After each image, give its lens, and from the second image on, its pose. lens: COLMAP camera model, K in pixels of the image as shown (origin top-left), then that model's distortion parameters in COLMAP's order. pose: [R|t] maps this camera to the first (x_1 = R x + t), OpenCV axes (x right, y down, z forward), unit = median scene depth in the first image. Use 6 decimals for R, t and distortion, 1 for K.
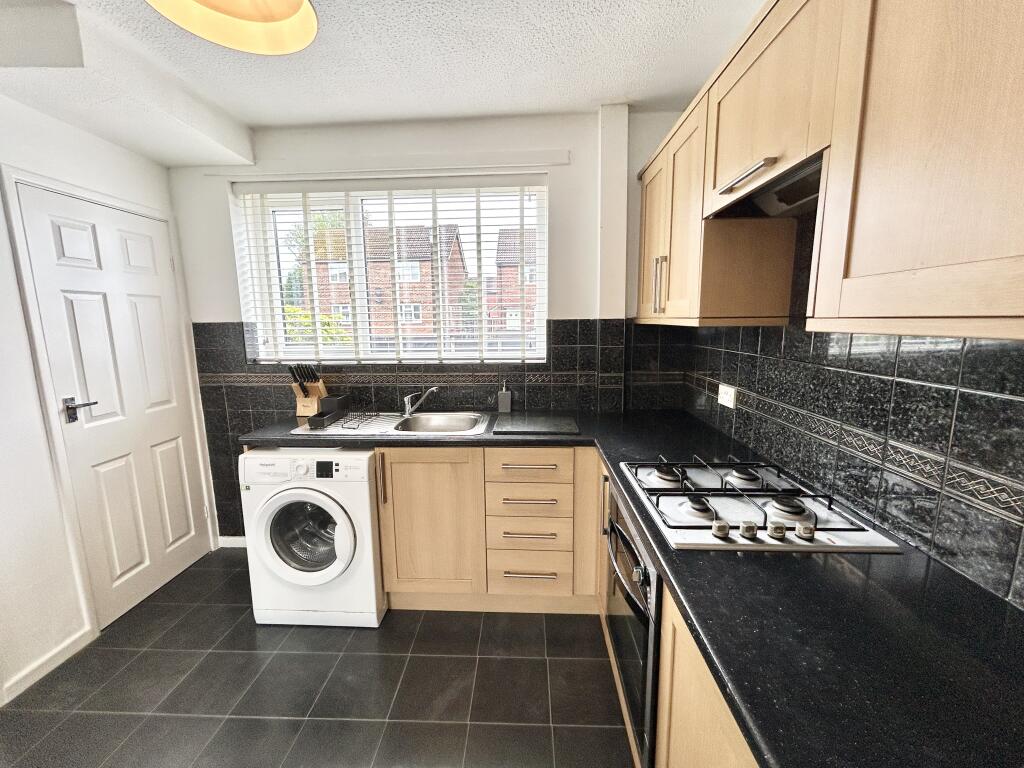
lens RADIAL K [[415.4, 0, 511.5], [0, 415.4, 385.0], [0, 0, 1]] dist [0.002404, -0.000203]
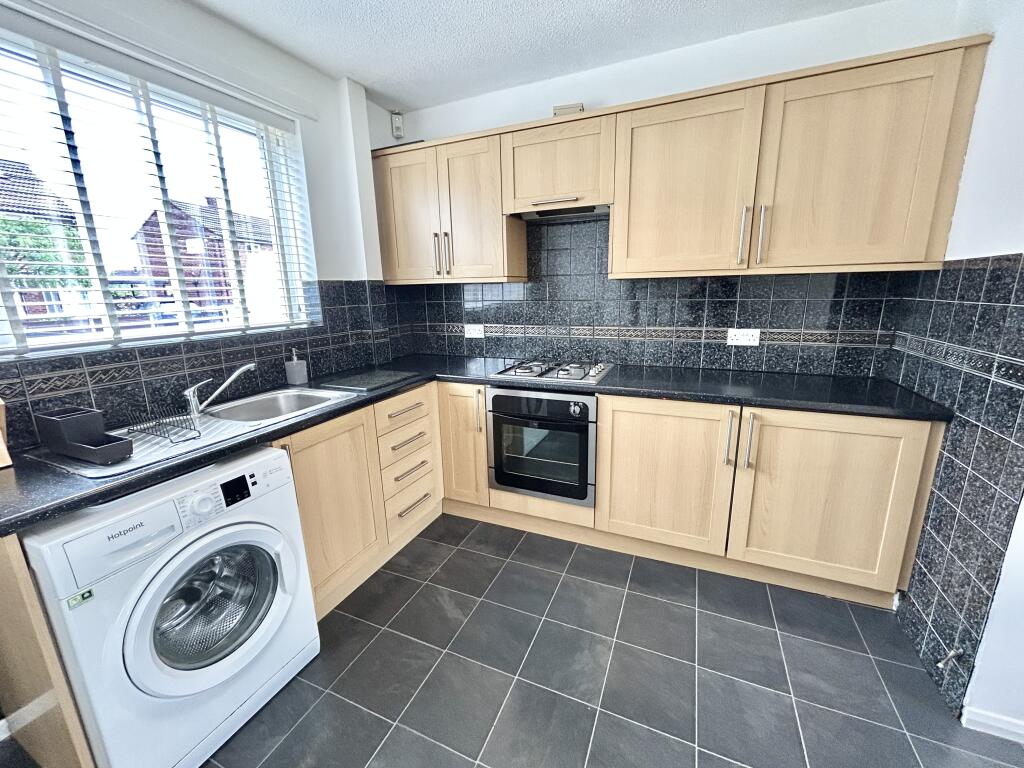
lens RADIAL K [[415.4, 0, 516.2], [0, 415.4, 384.8], [0, 0, 1]] dist [0.002404, -0.000203]
pose [[0.359648, -0.209244, 0.909324, -0.720932], [0.162948, 0.973641, 0.159597, -0.001188], [-0.918750, 0.090774, 0.384264, 0.242995]]
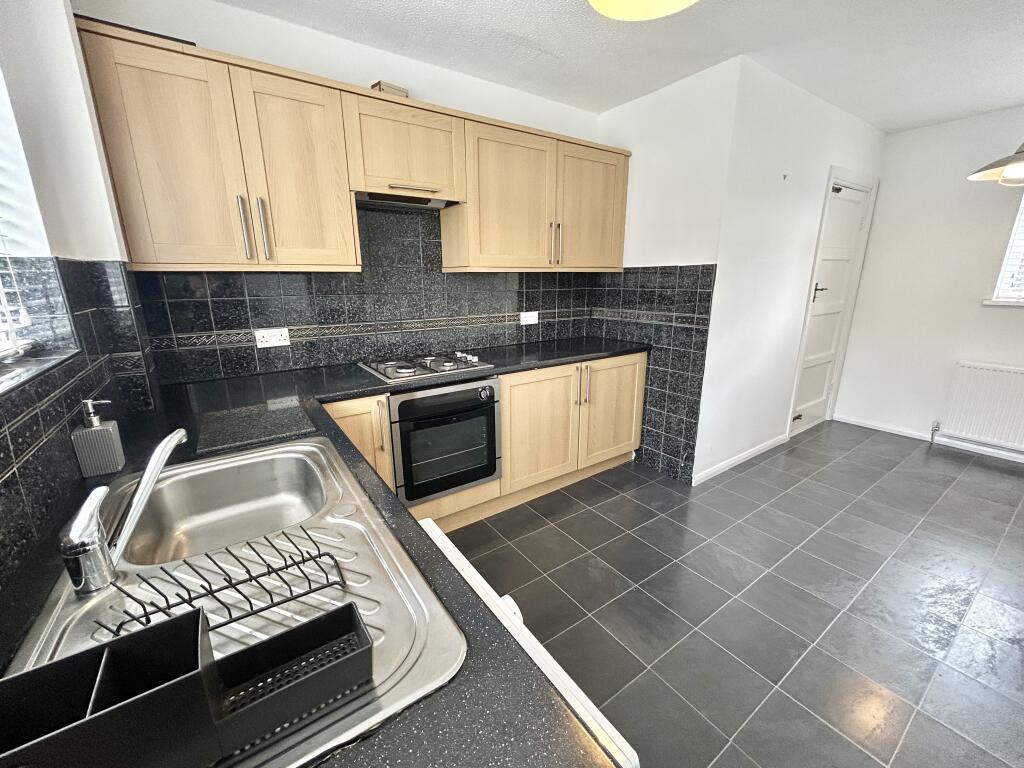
lens RADIAL K [[415.4, 0, 520.2], [0, 415.4, 384.3], [0, 0, 1]] dist [0.002404, -0.000203]
pose [[-0.607199, -0.185674, 0.772551, -0.655501], [0.136701, 0.933402, 0.331775, -0.116373], [-0.782702, 0.307062, -0.541379, 0.944059]]
